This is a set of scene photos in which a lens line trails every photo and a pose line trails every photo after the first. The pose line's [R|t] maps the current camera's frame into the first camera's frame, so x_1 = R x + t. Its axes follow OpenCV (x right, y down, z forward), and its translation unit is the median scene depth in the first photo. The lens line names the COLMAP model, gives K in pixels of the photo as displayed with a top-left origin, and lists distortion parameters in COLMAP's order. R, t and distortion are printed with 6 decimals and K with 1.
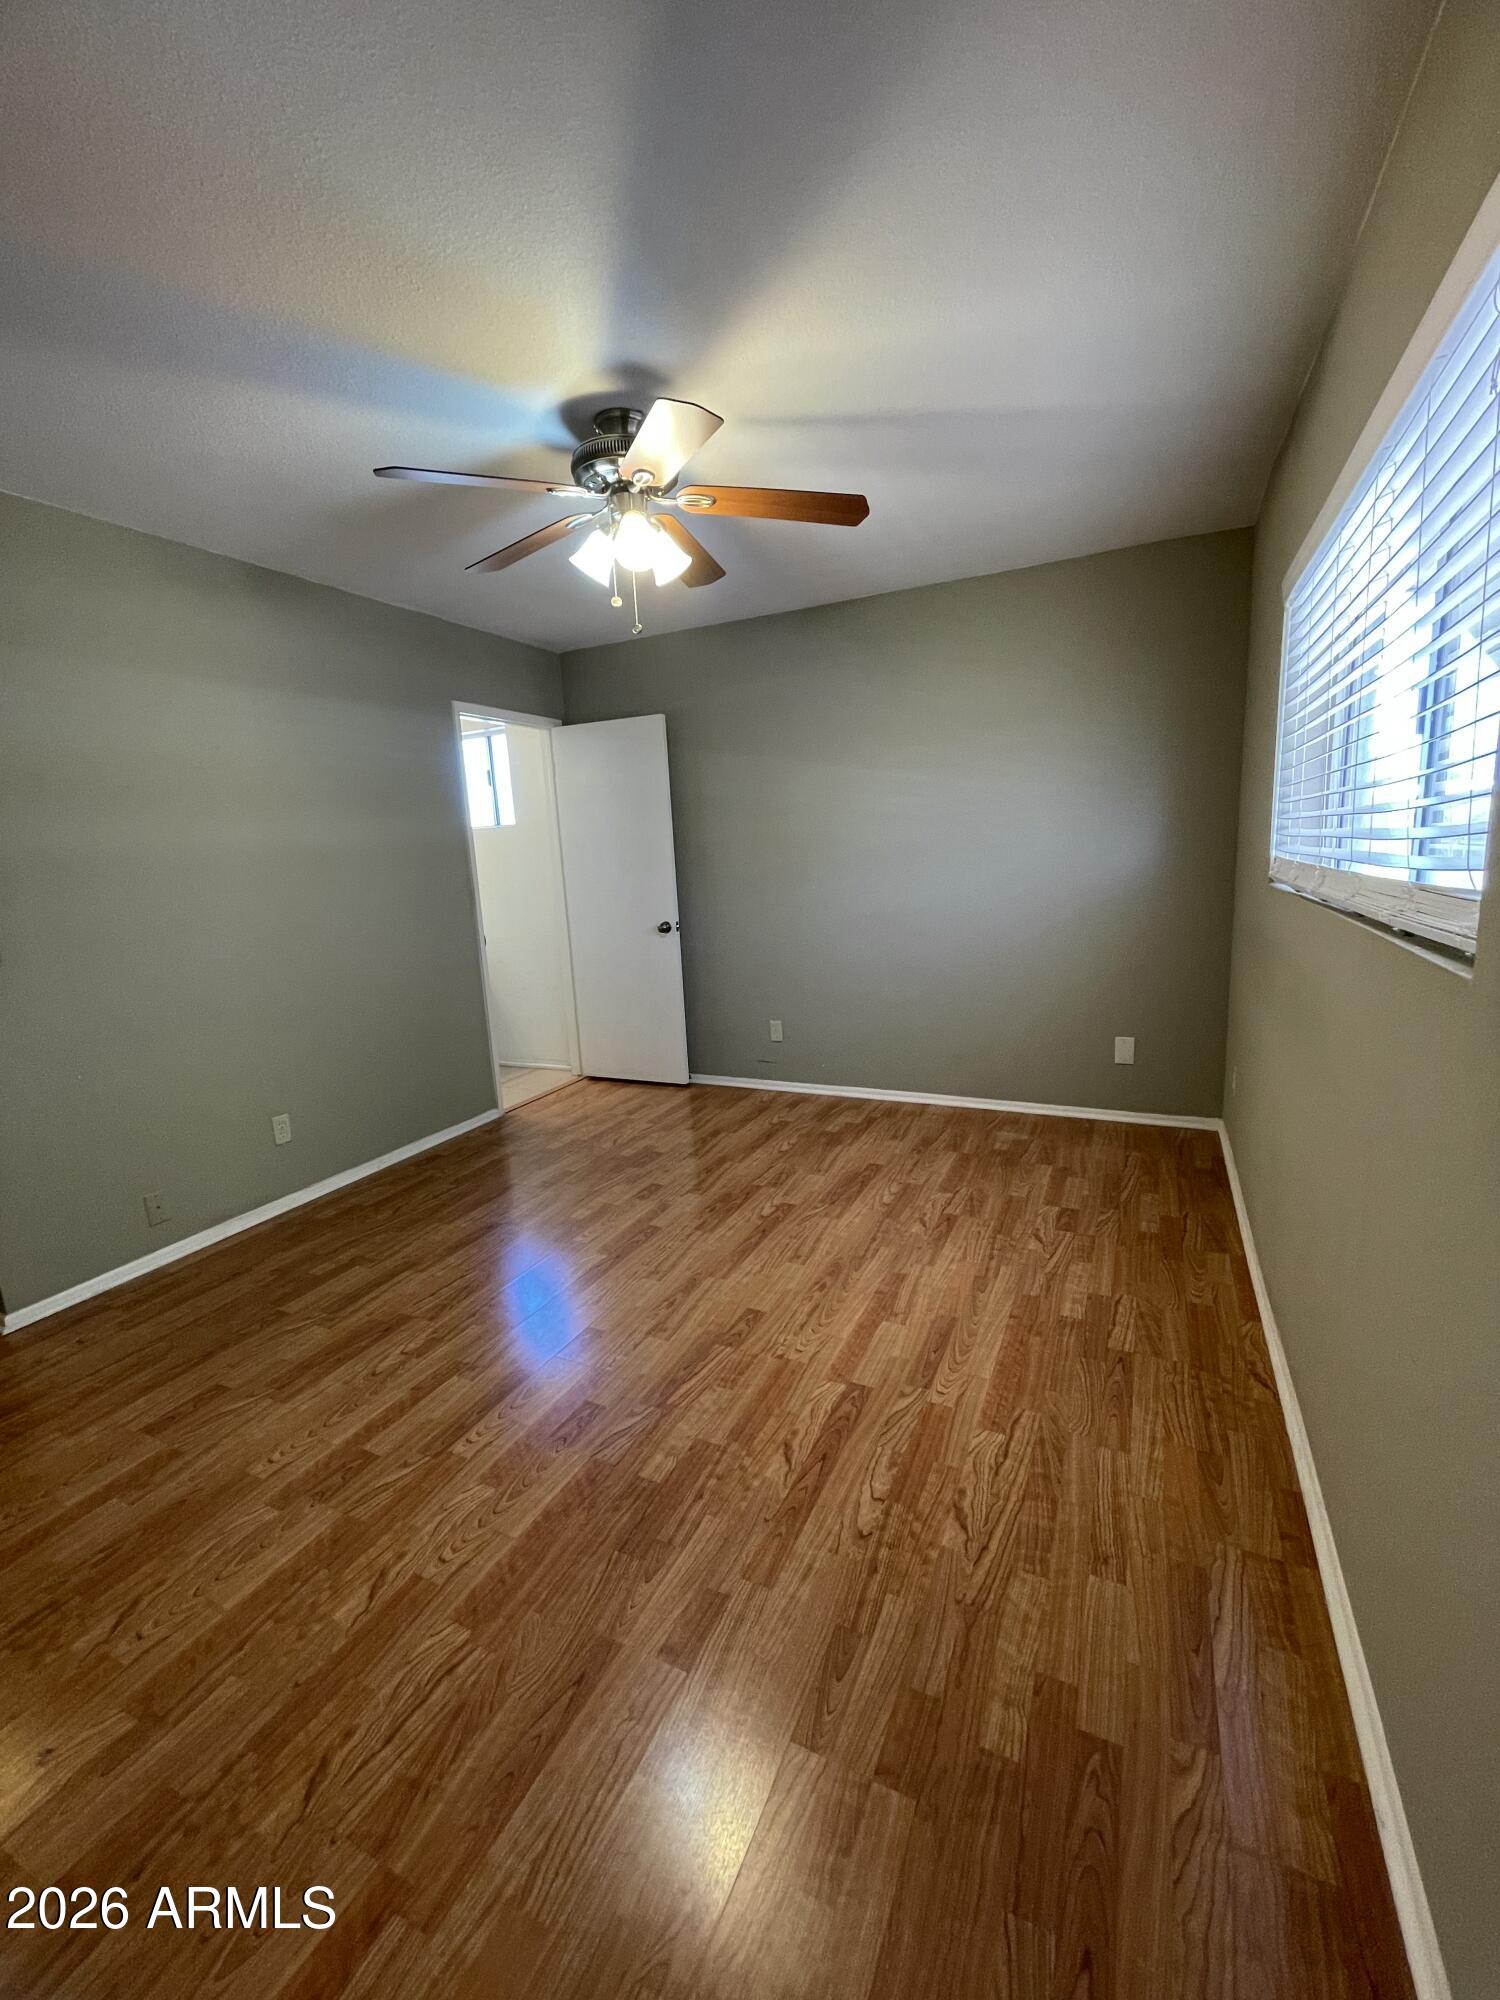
lens RADIAL K [[812.3, 0, 746.2], [0, 812.3, 997.5], [0, 0, 1]] dist [-0.002244, 0.000009]
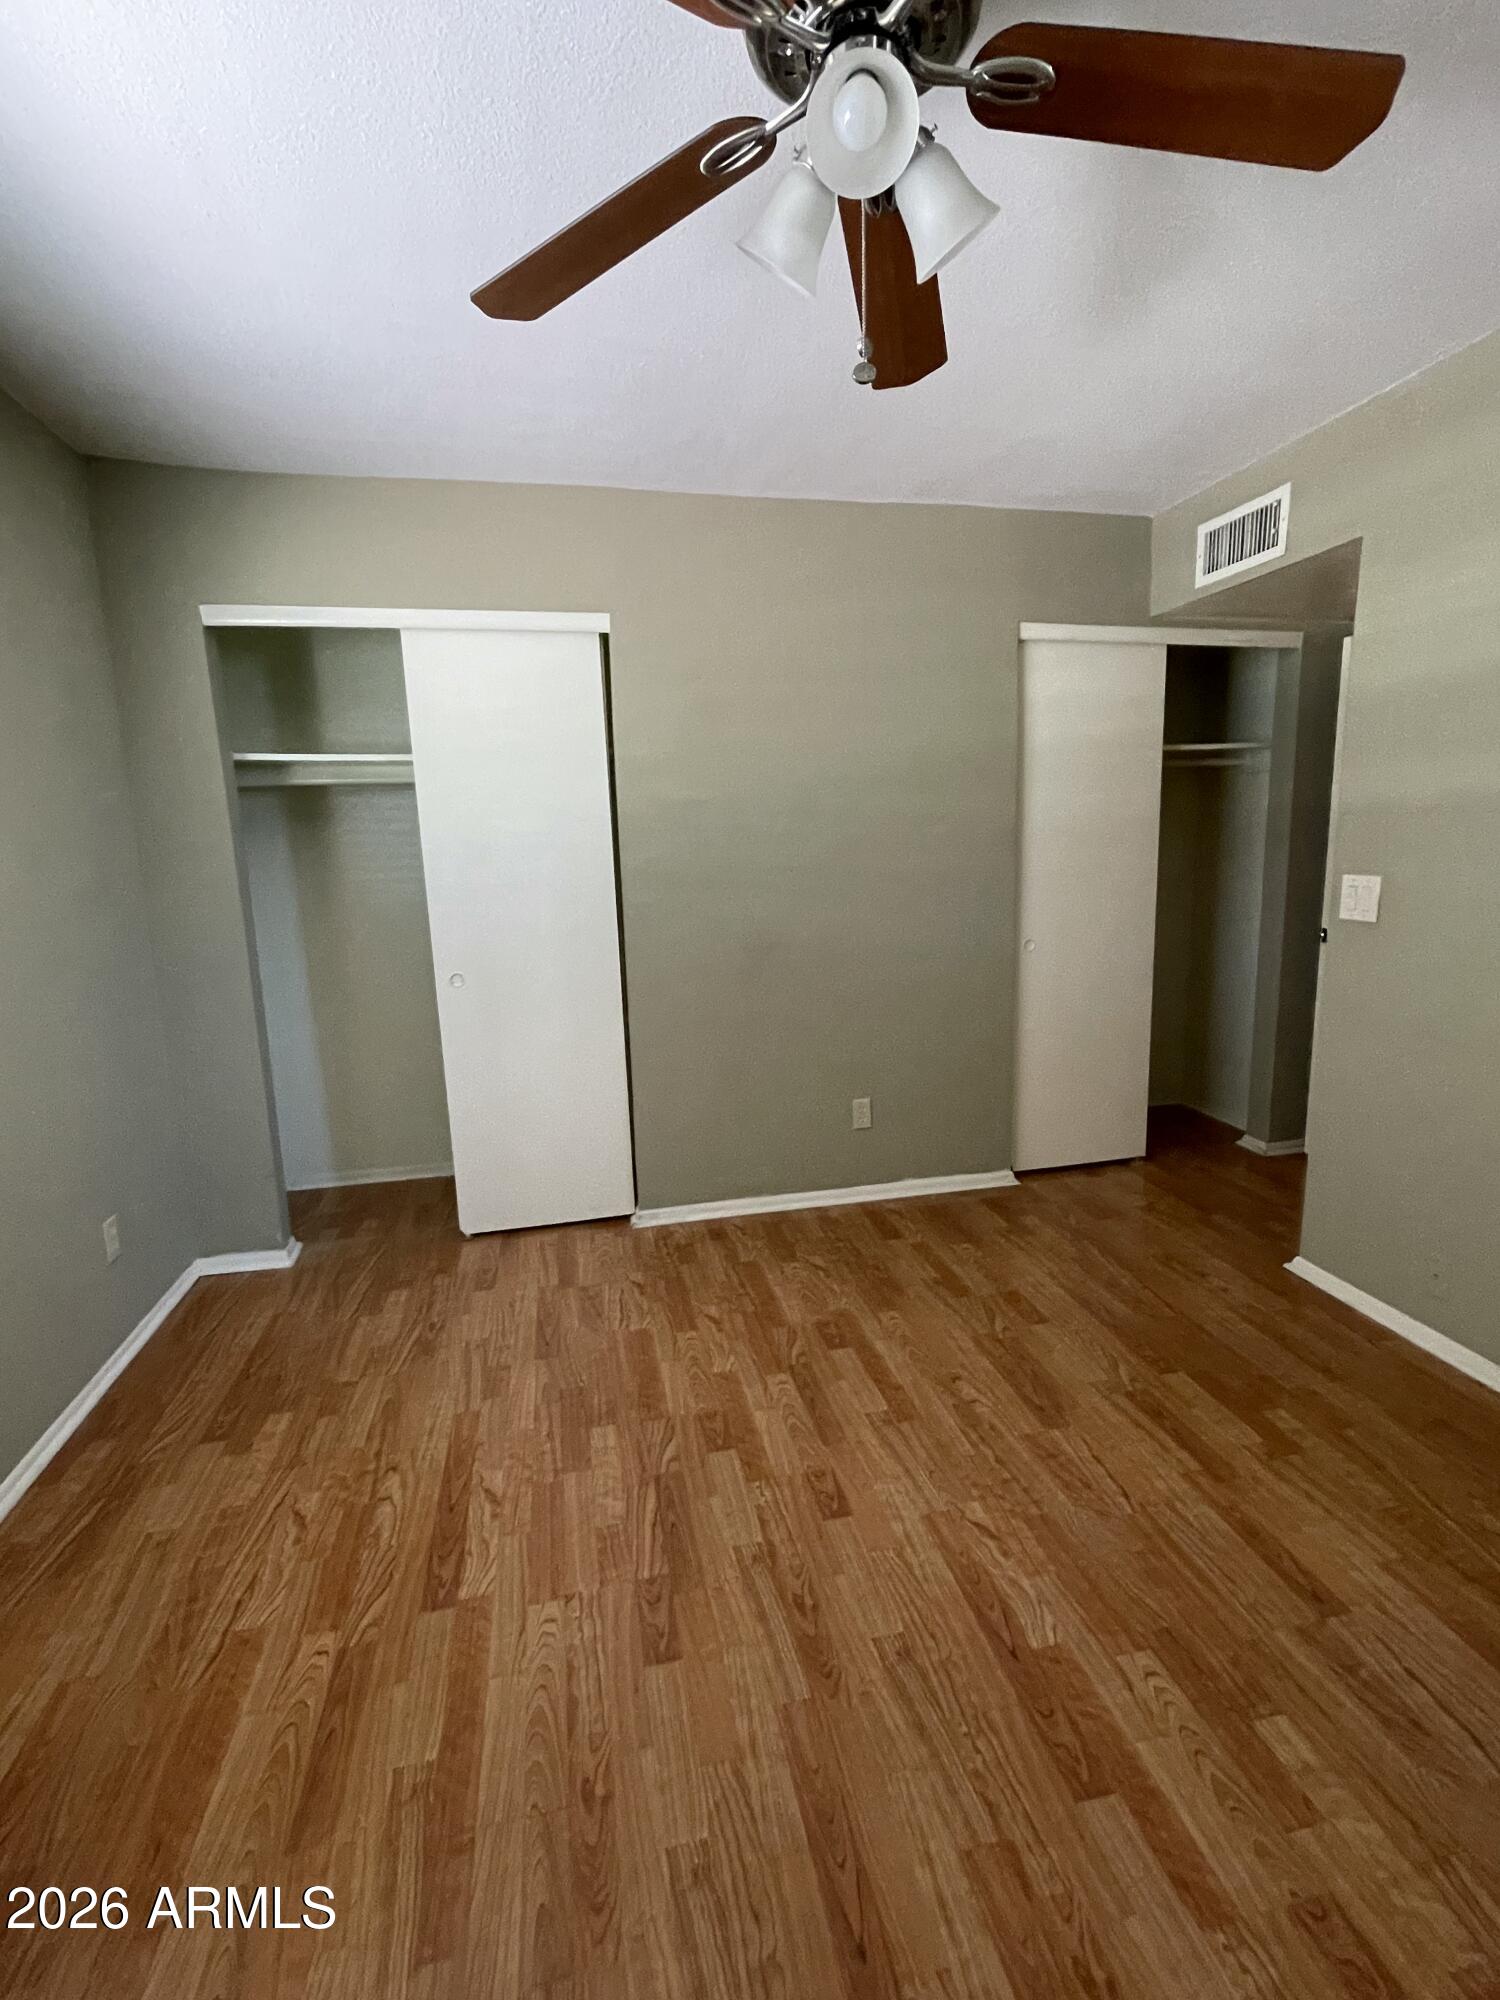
lens RADIAL K [[926.9, 0, 756.6], [0, 926.9, 1001.6], [0, 0, 1]] dist [-0.008798, 0.002376]
pose [[-0.780968, 0.176540, -0.599101, 0.333078], [-0.049772, 0.938579, 0.341456, -0.347487], [0.622584, 0.296485, -0.724214, 1.692265]]
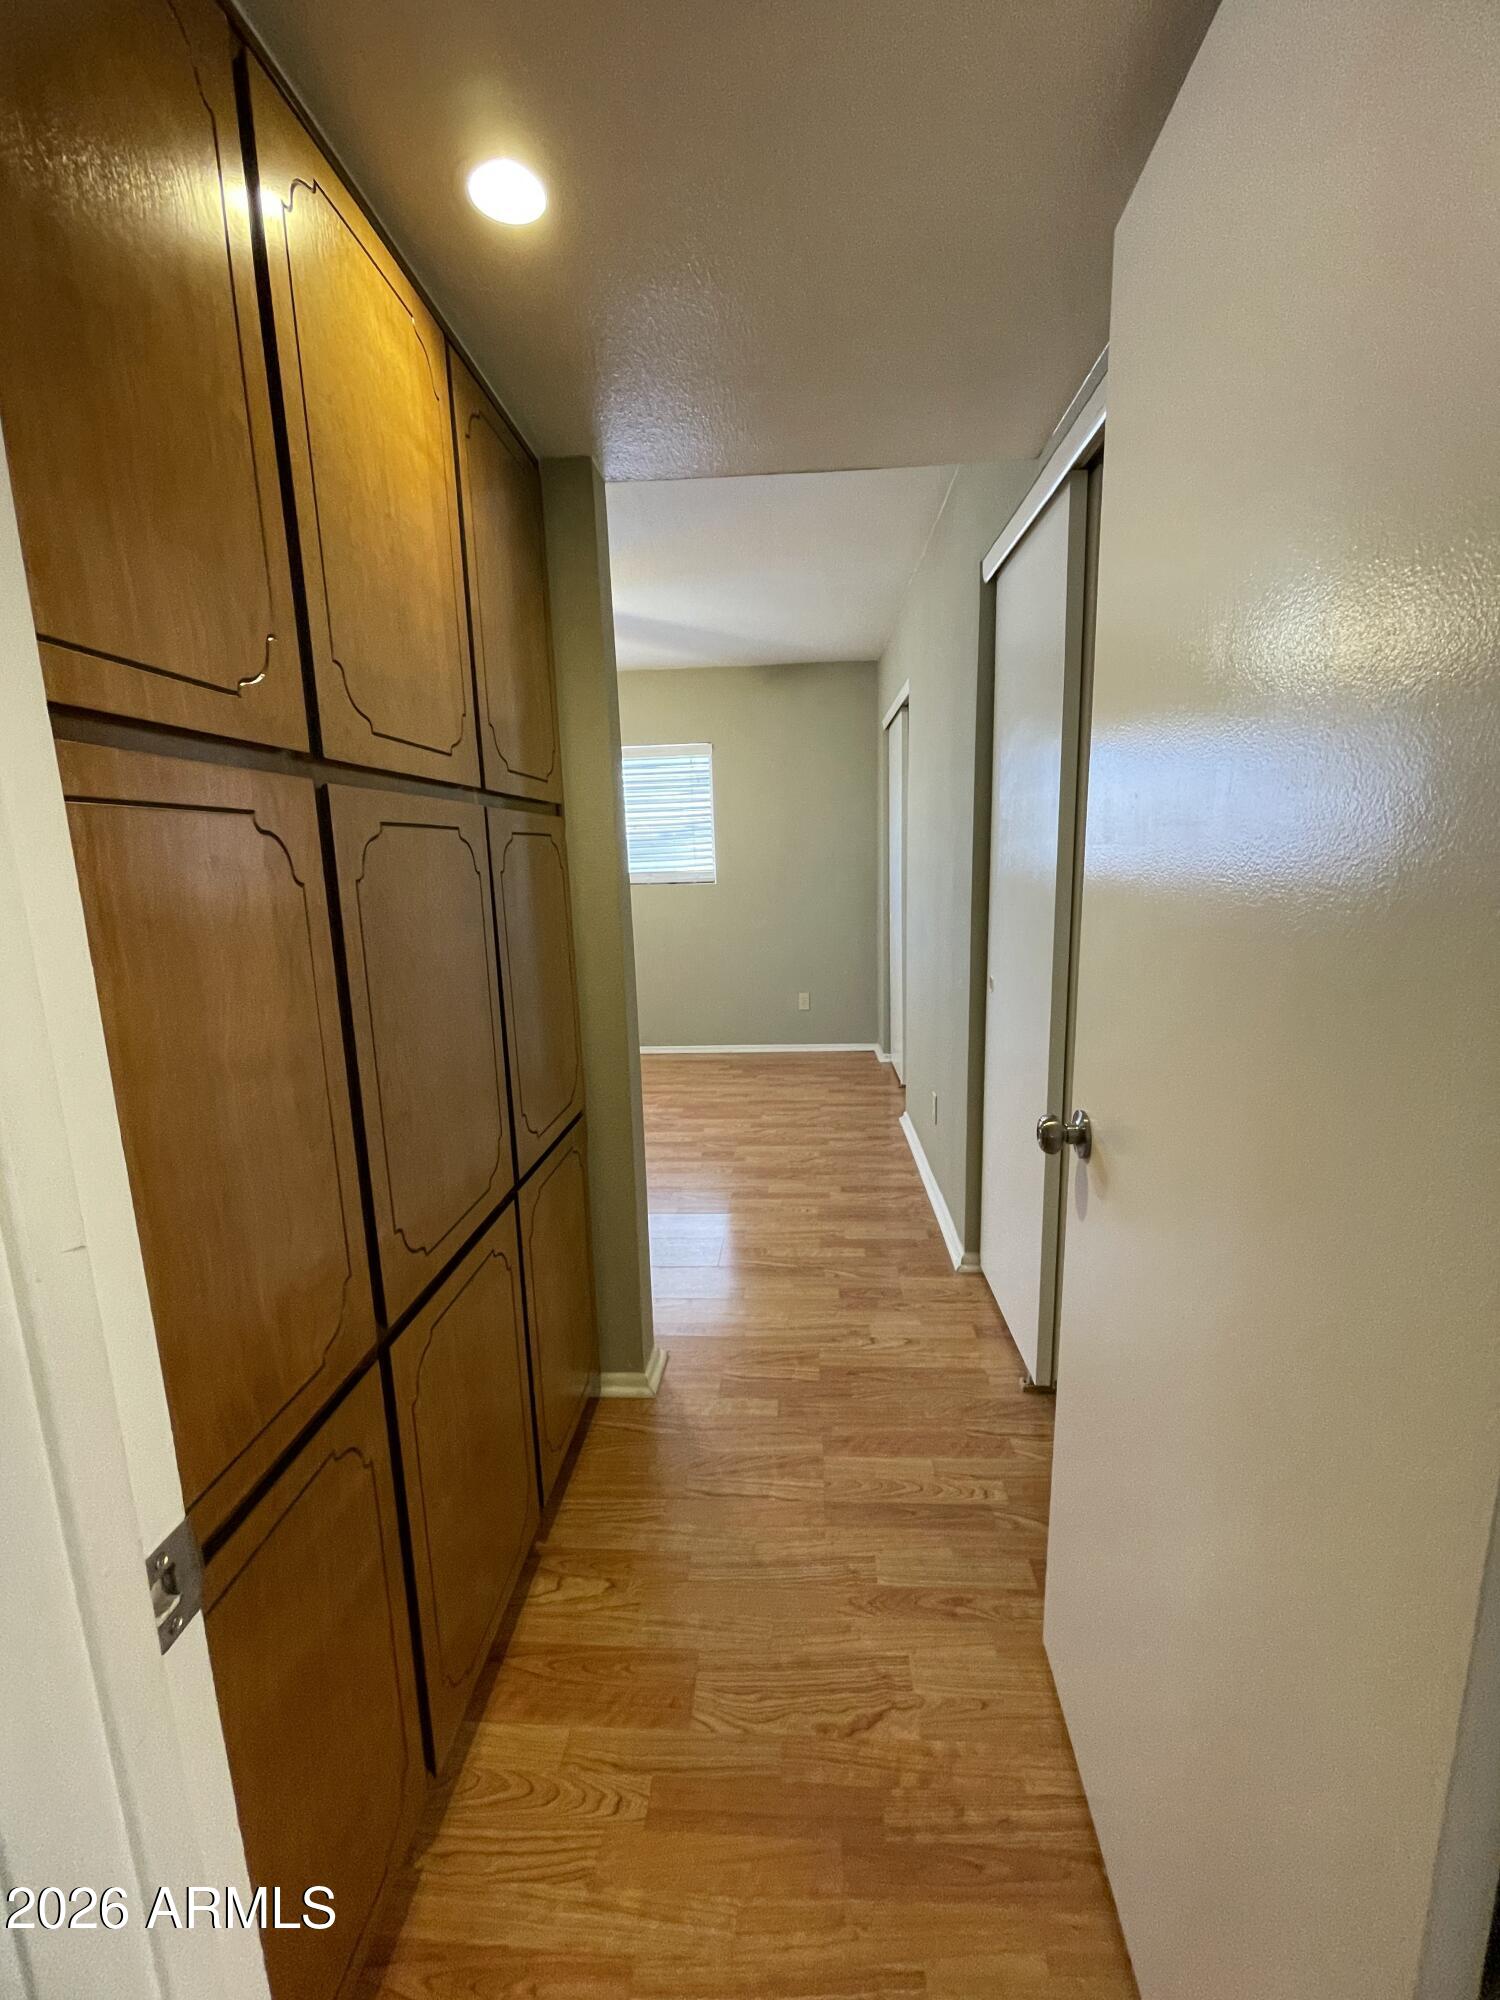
lens RADIAL K [[812.3, 0, 757.2], [0, 812.3, 996.1], [0, 0, 1]] dist [-0.002244, 0.000009]
pose [[-0.381988, -0.101966, 0.918525, -2.205715], [0.208300, 0.958821, 0.193066, -0.149735], [-0.900387, 0.265077, -0.345019, 1.412678]]
